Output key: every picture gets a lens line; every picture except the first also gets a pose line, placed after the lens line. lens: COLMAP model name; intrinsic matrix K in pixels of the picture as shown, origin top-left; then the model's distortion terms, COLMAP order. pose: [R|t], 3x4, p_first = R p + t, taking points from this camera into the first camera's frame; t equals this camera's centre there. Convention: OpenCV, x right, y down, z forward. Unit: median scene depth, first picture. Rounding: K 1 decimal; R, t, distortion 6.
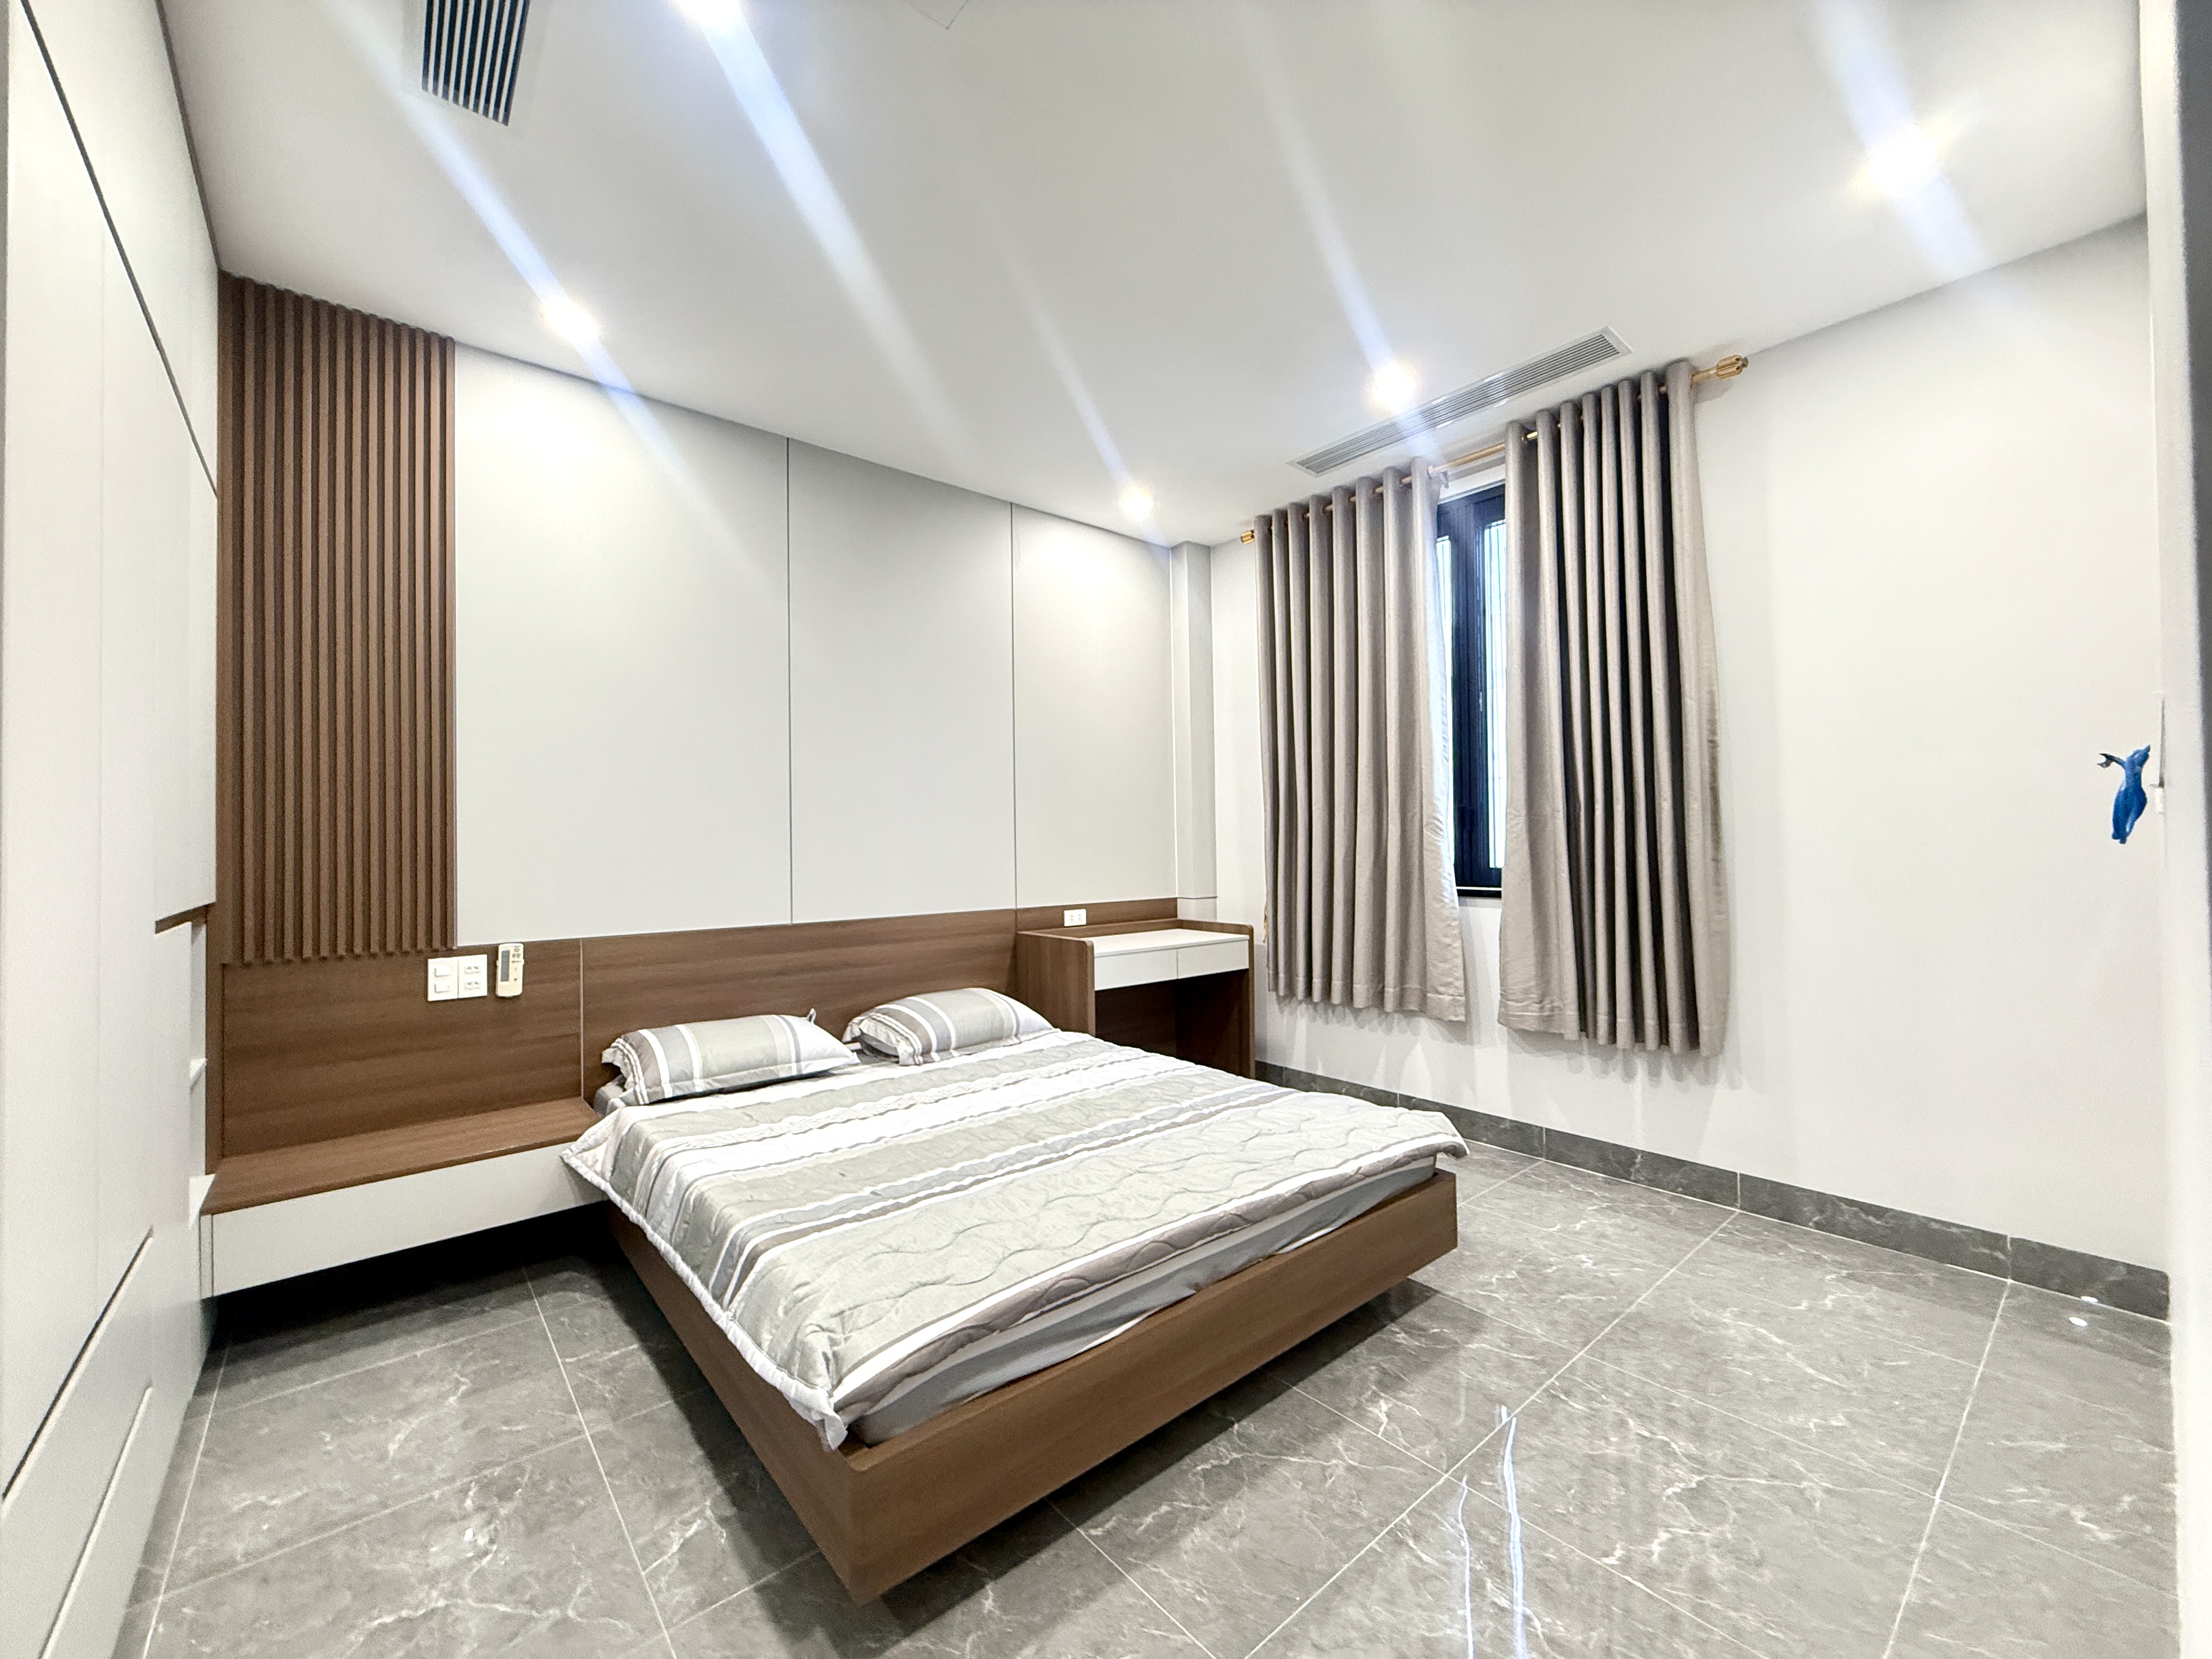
lens RADIAL K [[879.2, 0, 1105.5], [0, 879.2, 829.7], [0, 0, 1]] dist [0.001049, -0.000334]
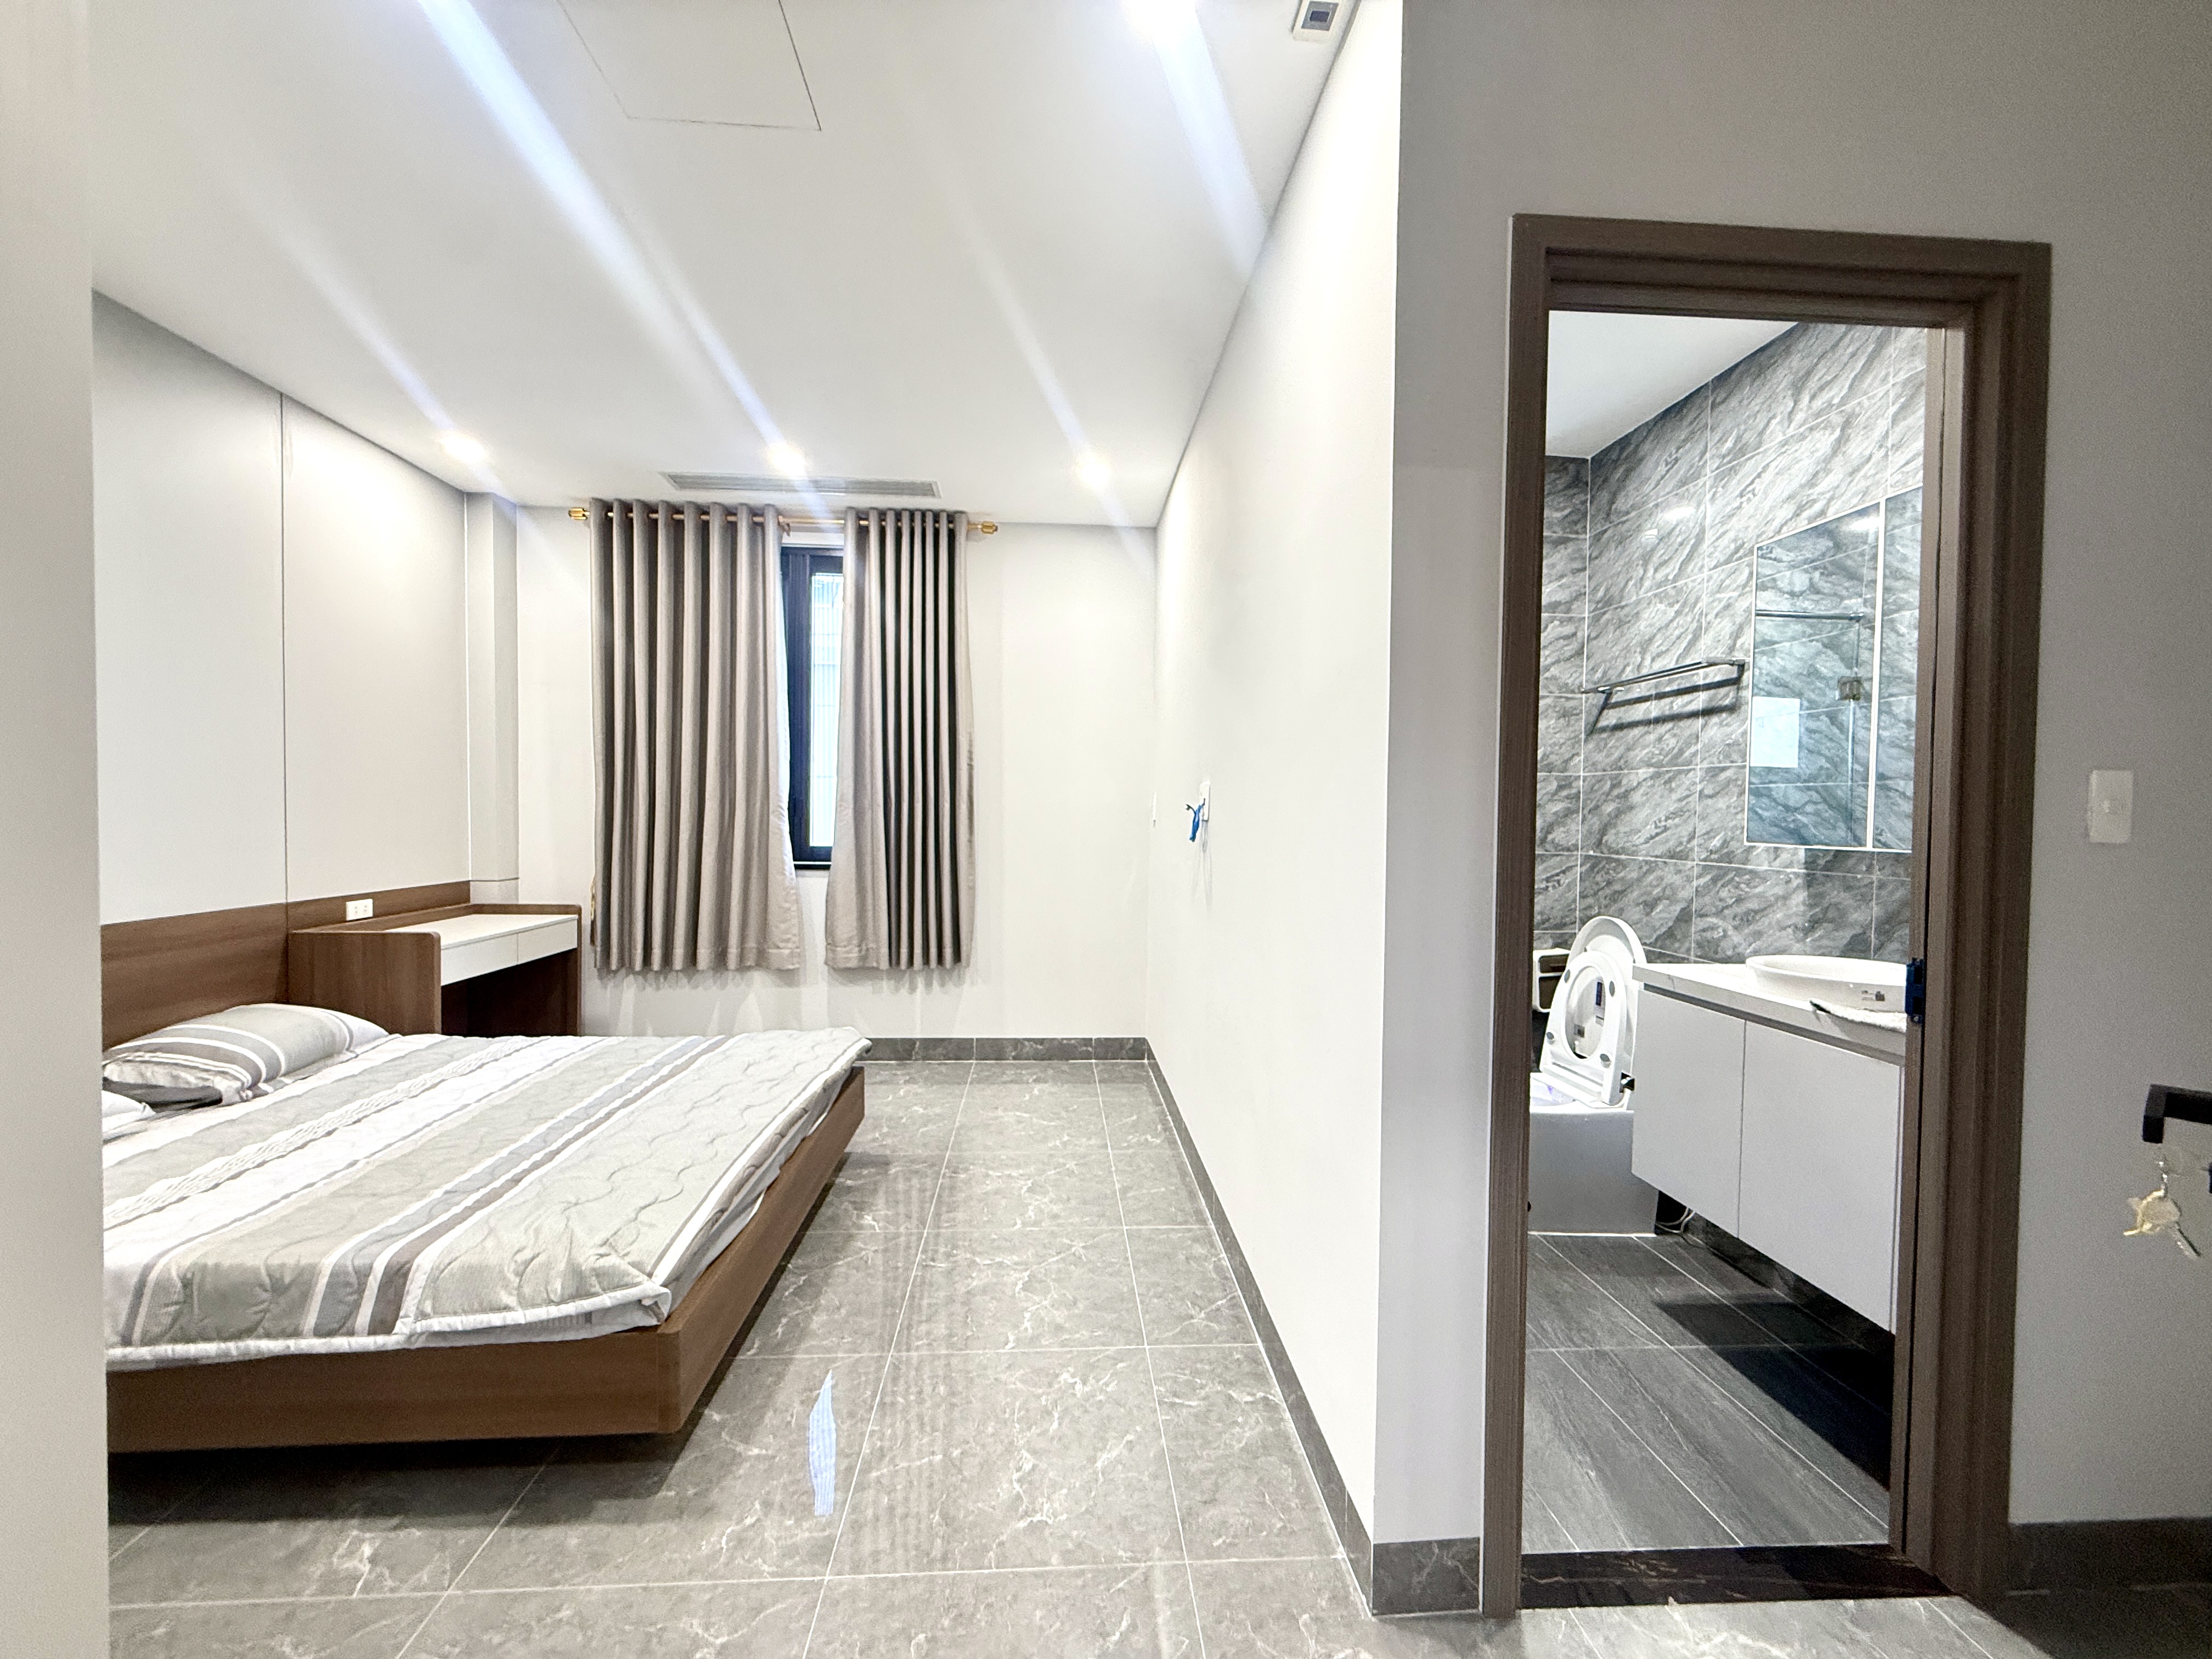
lens RADIAL K [[879.2, 0, 1098.2], [0, 879.2, 828.3], [0, 0, 1]] dist [0.001049, -0.000334]
pose [[0.596132, 0.003630, 0.802878, -0.426189], [-0.033617, 0.999226, 0.020443, -0.028387], [-0.802183, -0.039178, 0.595792, -0.110198]]
